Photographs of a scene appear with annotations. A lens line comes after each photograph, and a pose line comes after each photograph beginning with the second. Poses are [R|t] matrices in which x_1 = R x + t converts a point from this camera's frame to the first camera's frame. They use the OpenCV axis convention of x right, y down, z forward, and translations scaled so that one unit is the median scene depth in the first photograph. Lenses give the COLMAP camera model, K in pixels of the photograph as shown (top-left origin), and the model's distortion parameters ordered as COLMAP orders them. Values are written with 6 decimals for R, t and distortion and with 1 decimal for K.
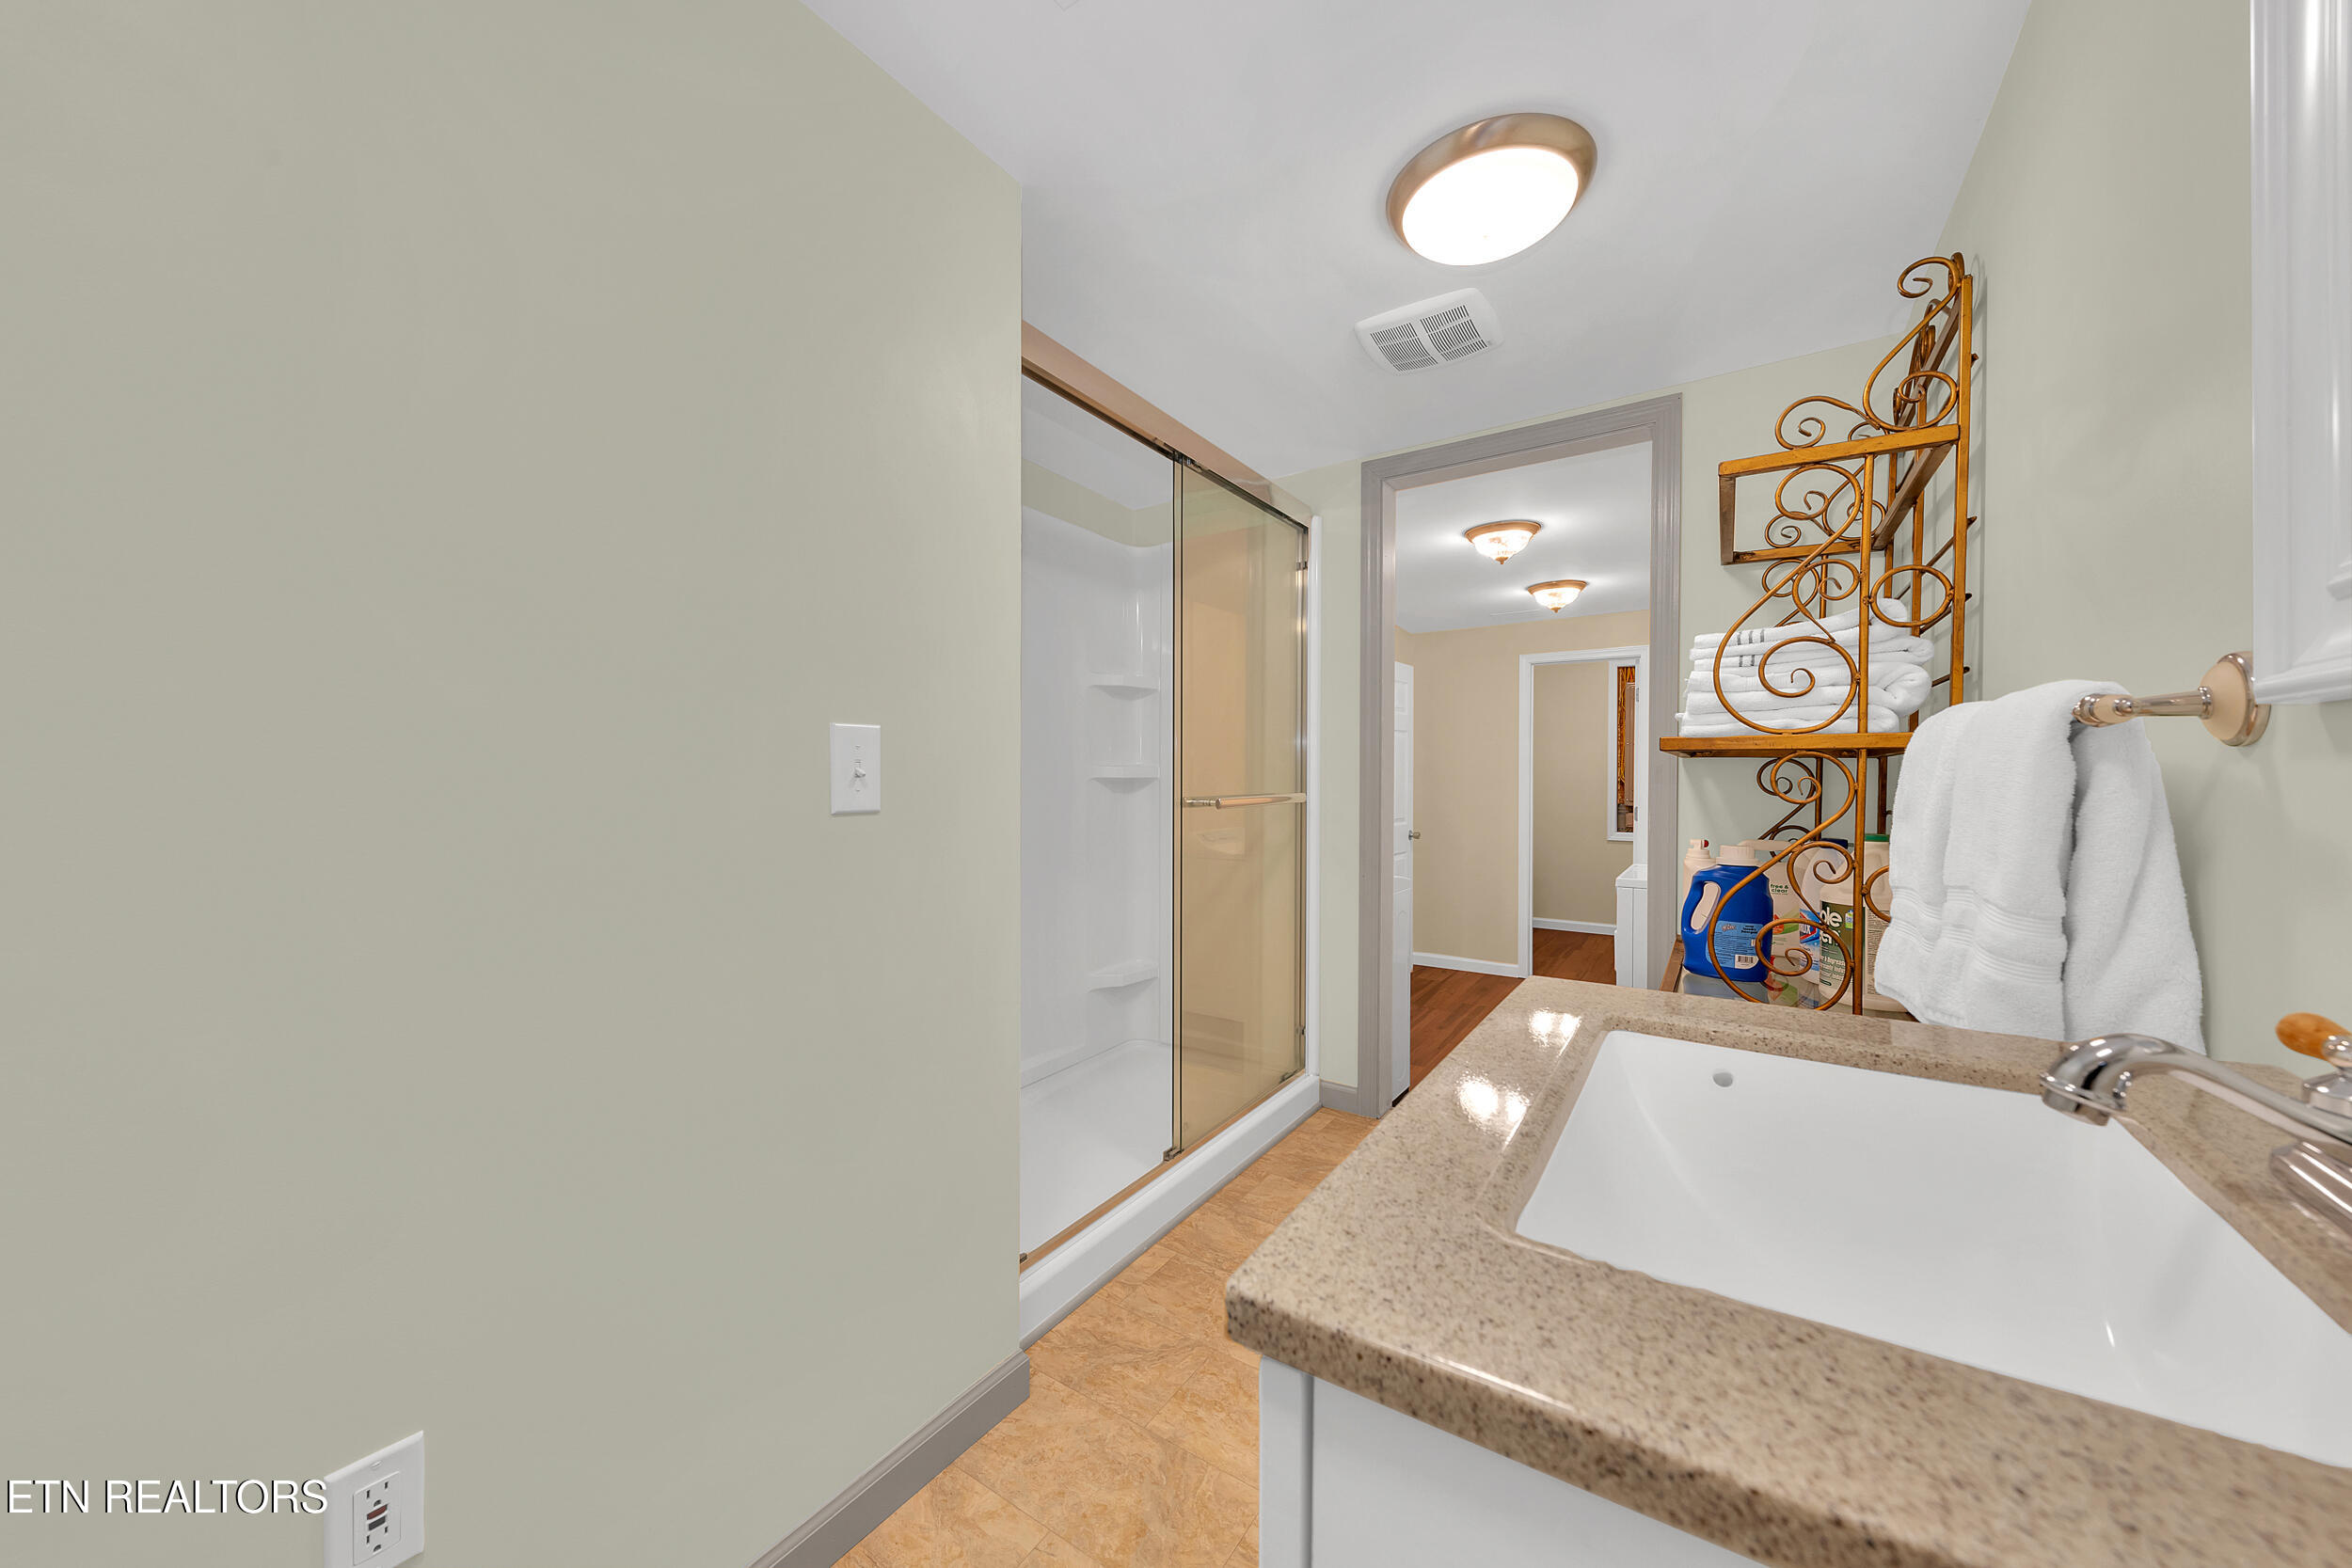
lens RADIAL K [[874.1, 0, 1115.5], [0, 874.1, 781.9], [0, 0, 1]] dist [0.019734, -0.008464]
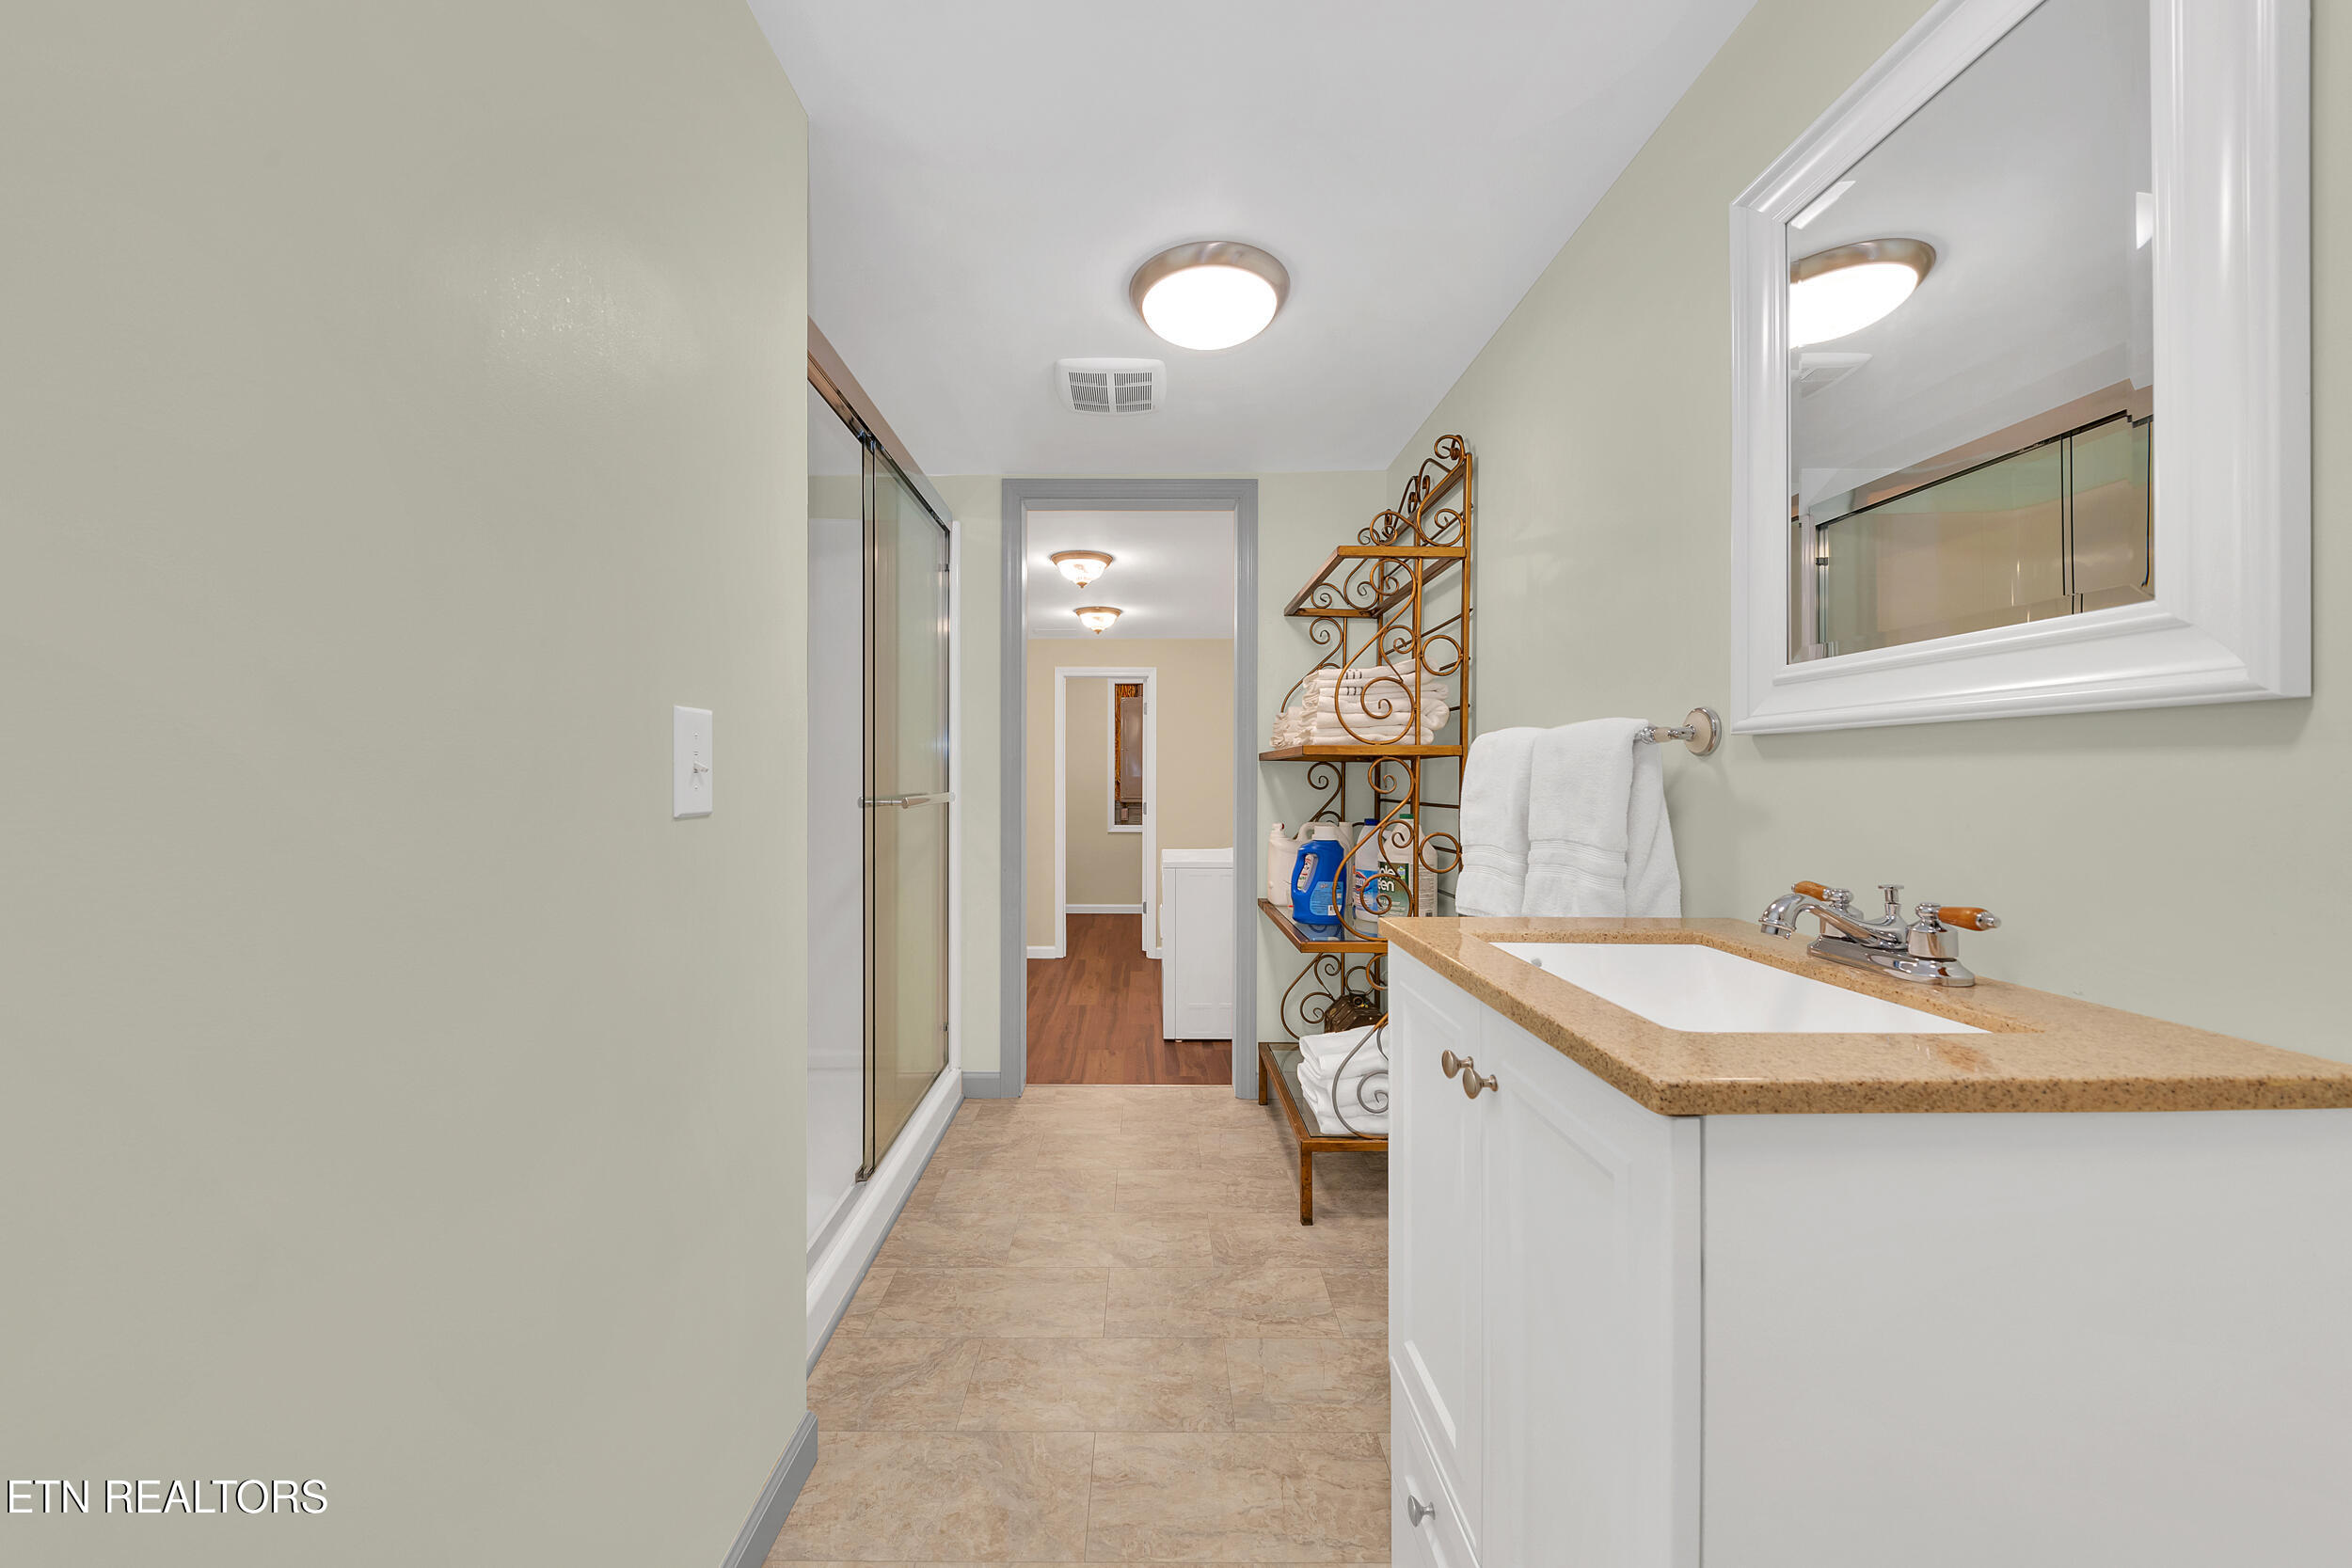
lens RADIAL K [[888.8, 0, 1151.4], [0, 888.8, 779.5], [0, 0, 1]] dist [0.020509, -0.008707]
pose [[0.811178, -0.001854, 0.584796, -0.353250], [0.004596, 0.999984, -0.003204, 0.004659], [-0.584781, 0.005286, 0.811174, 0.046772]]
